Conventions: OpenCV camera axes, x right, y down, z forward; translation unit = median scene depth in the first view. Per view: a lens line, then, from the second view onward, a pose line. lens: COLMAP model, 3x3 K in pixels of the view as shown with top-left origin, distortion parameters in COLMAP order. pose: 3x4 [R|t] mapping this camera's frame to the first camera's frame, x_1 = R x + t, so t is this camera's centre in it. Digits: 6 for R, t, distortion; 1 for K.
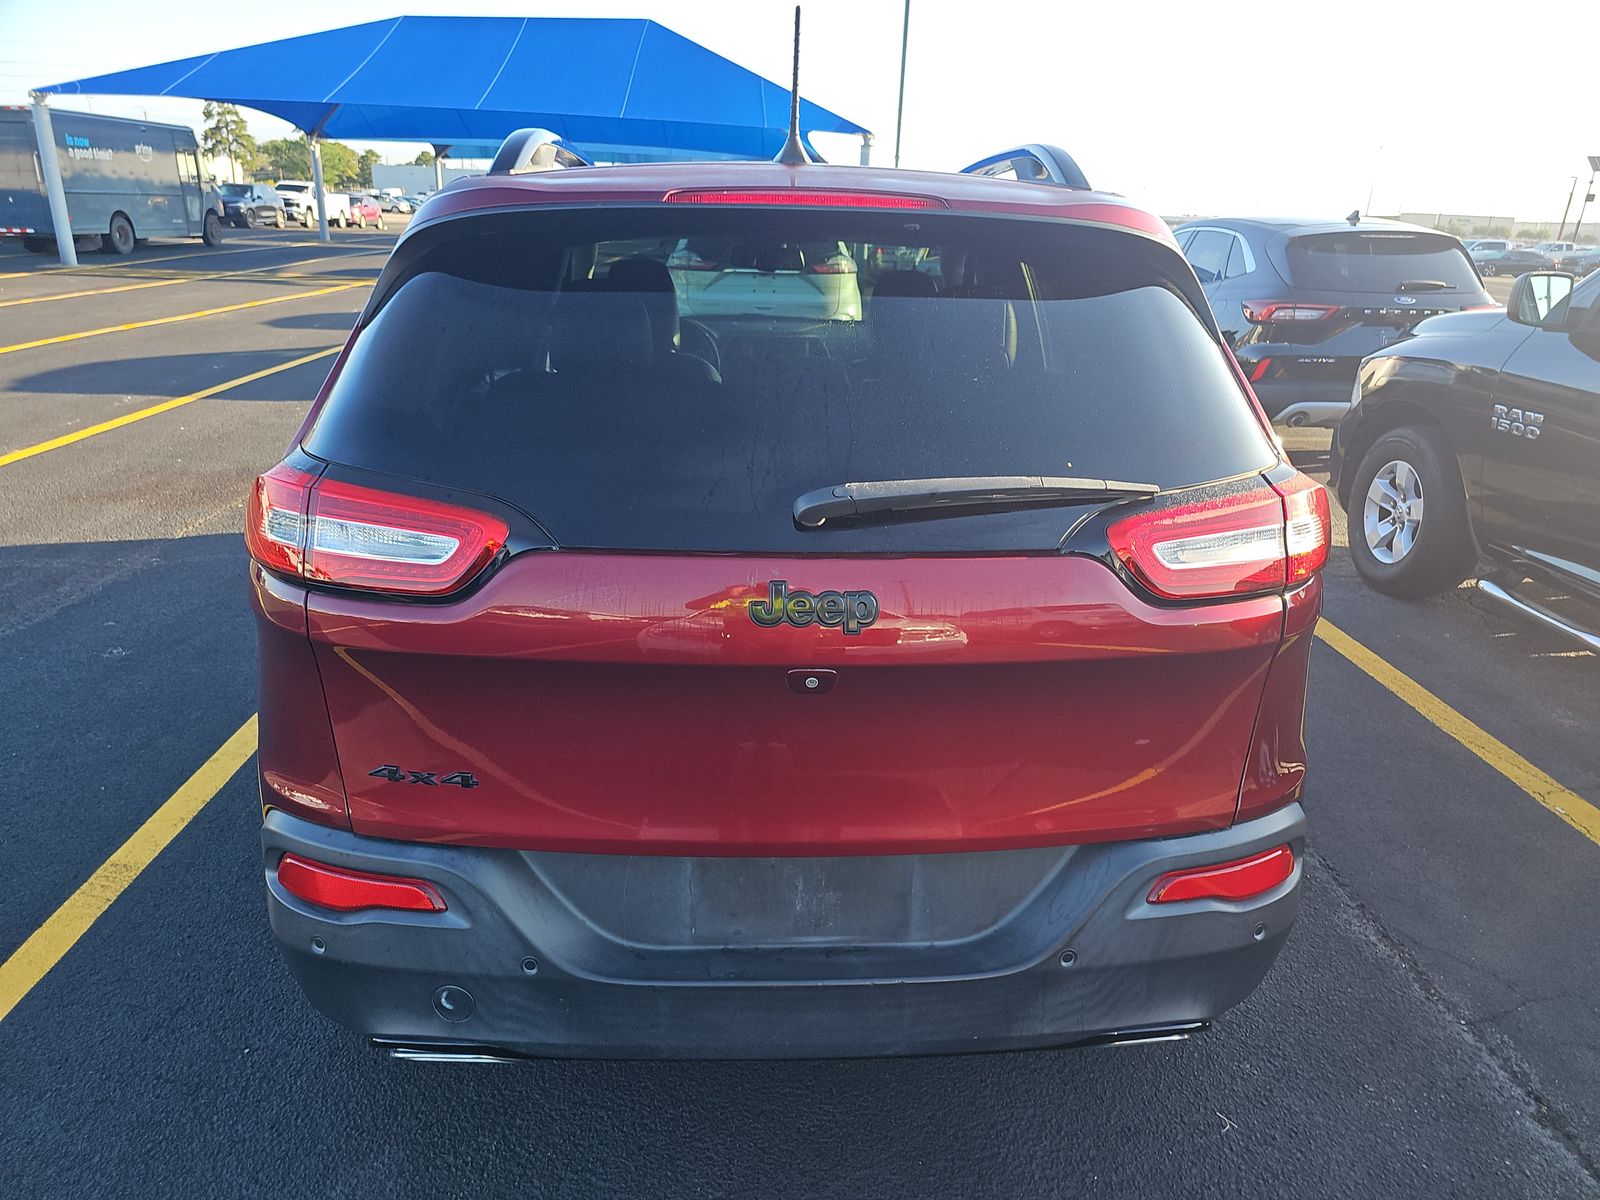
lens RADIAL K [[1046.2, 0, 800.0], [0, 1046.2, 600.0], [0, 0, 1]] dist [0.040247, -0.033576]
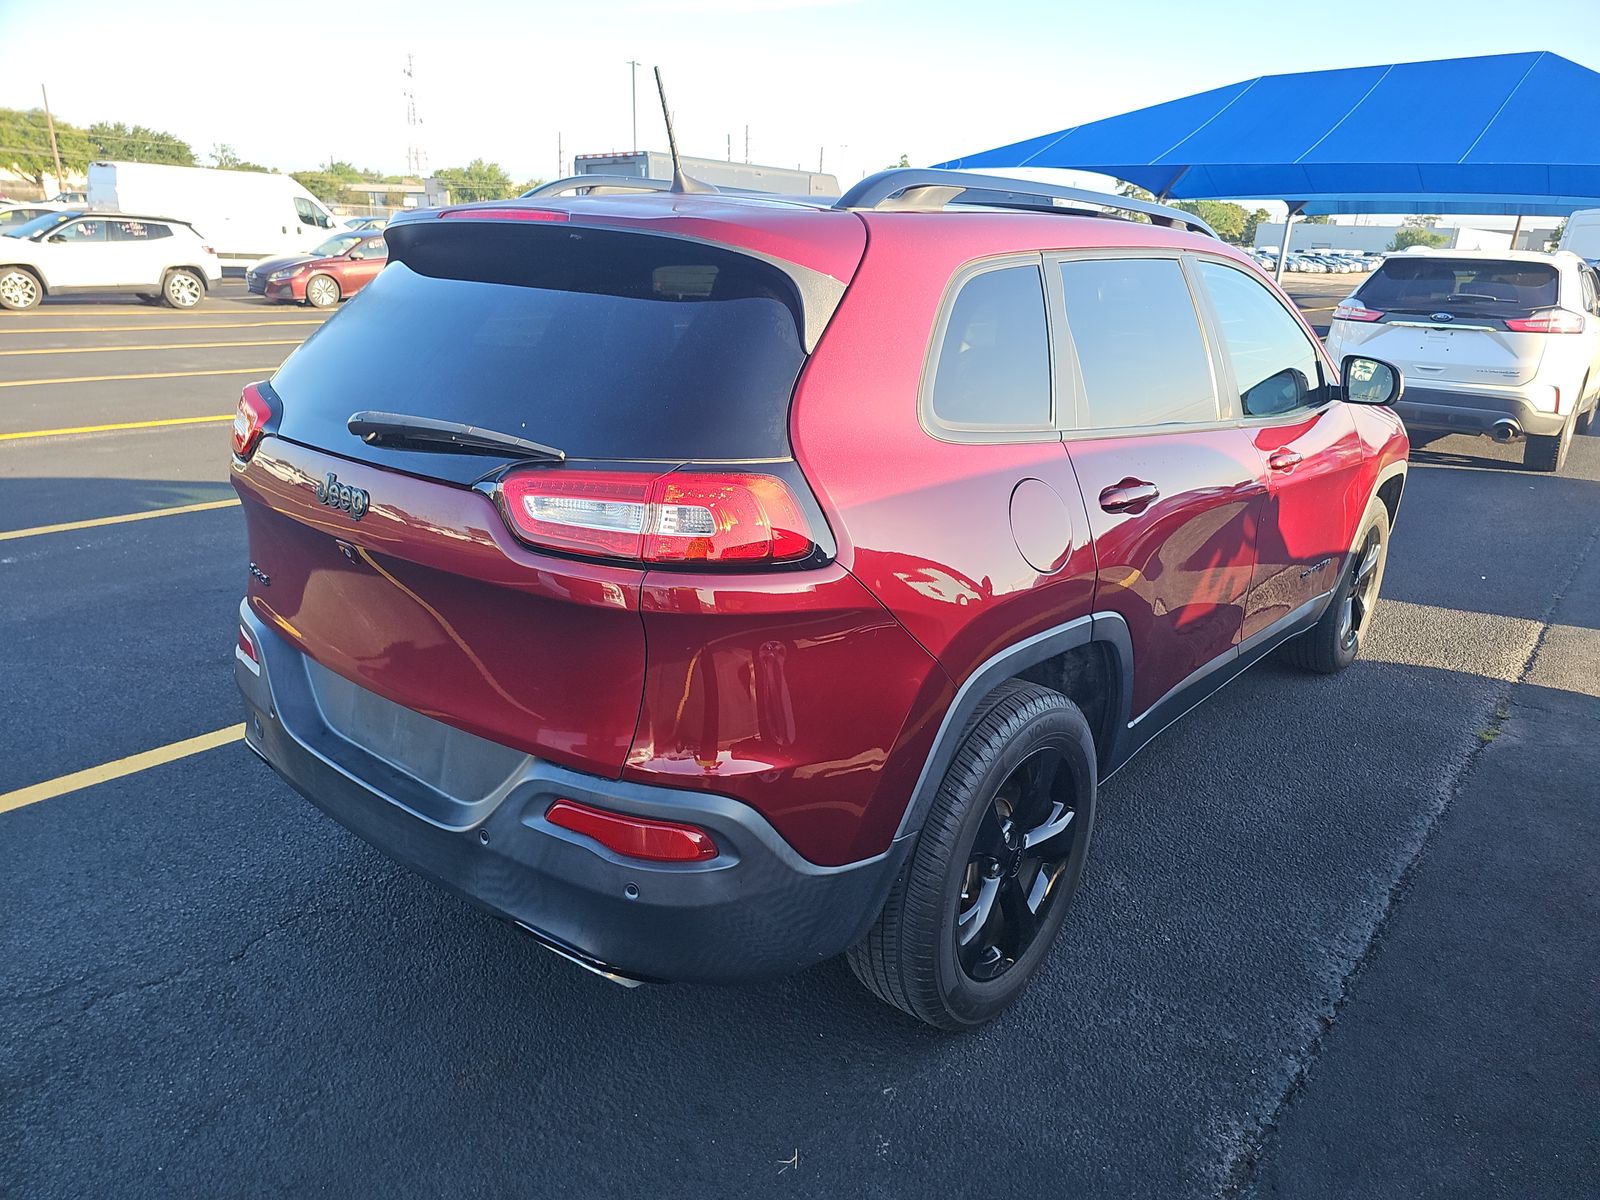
lens RADIAL K [[1046.2, 0, 800.0], [0, 1046.2, 600.0], [0, 0, 1]] dist [0.040247, -0.033576]
pose [[0.738927, 0.208000, -0.640876, 0.580868], [-0.238625, 0.970297, 0.039781, -0.025254], [0.630115, 0.123533, 0.766613, 0.131519]]
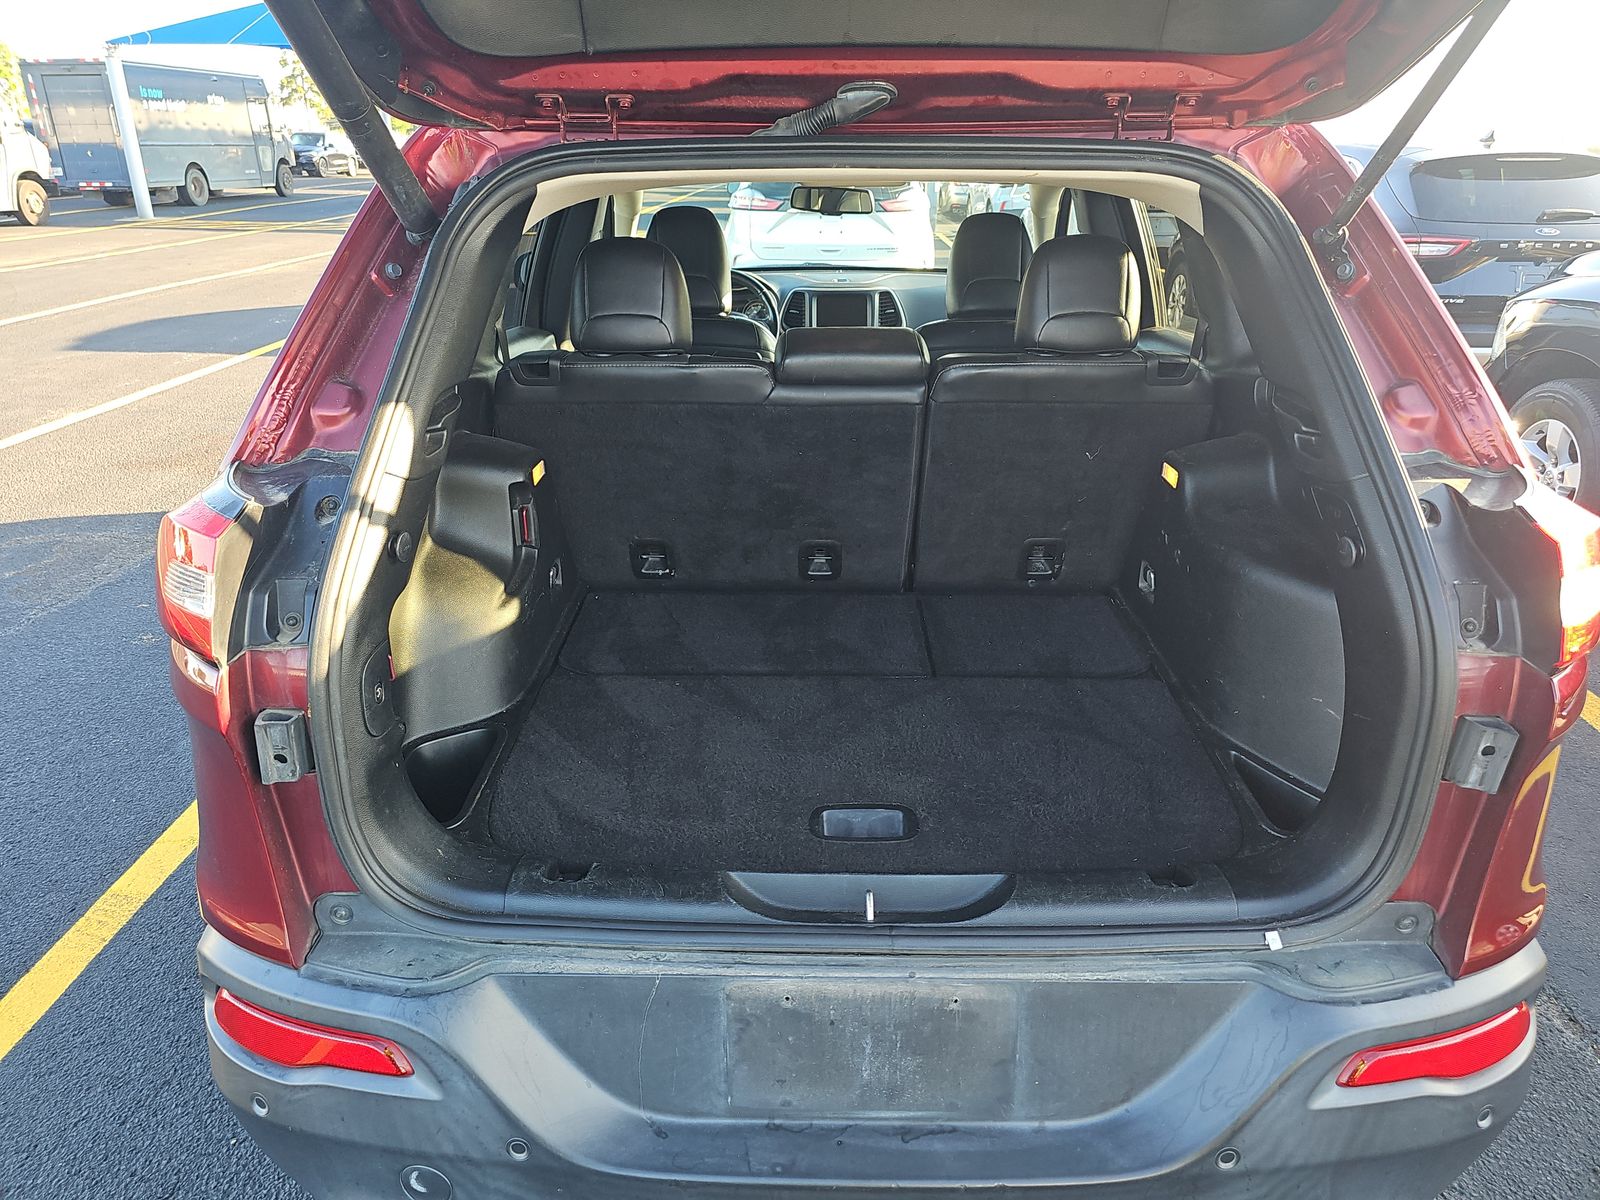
lens RADIAL K [[1046.2, 0, 800.0], [0, 1046.2, 600.0], [0, 0, 1]] dist [0.040247, -0.033576]
pose [[0.997985, 0.003308, -0.063366, -0.000891], [-0.000007, 0.998646, 0.052025, -0.044457], [0.063452, -0.051919, 0.996633, 0.120292]]
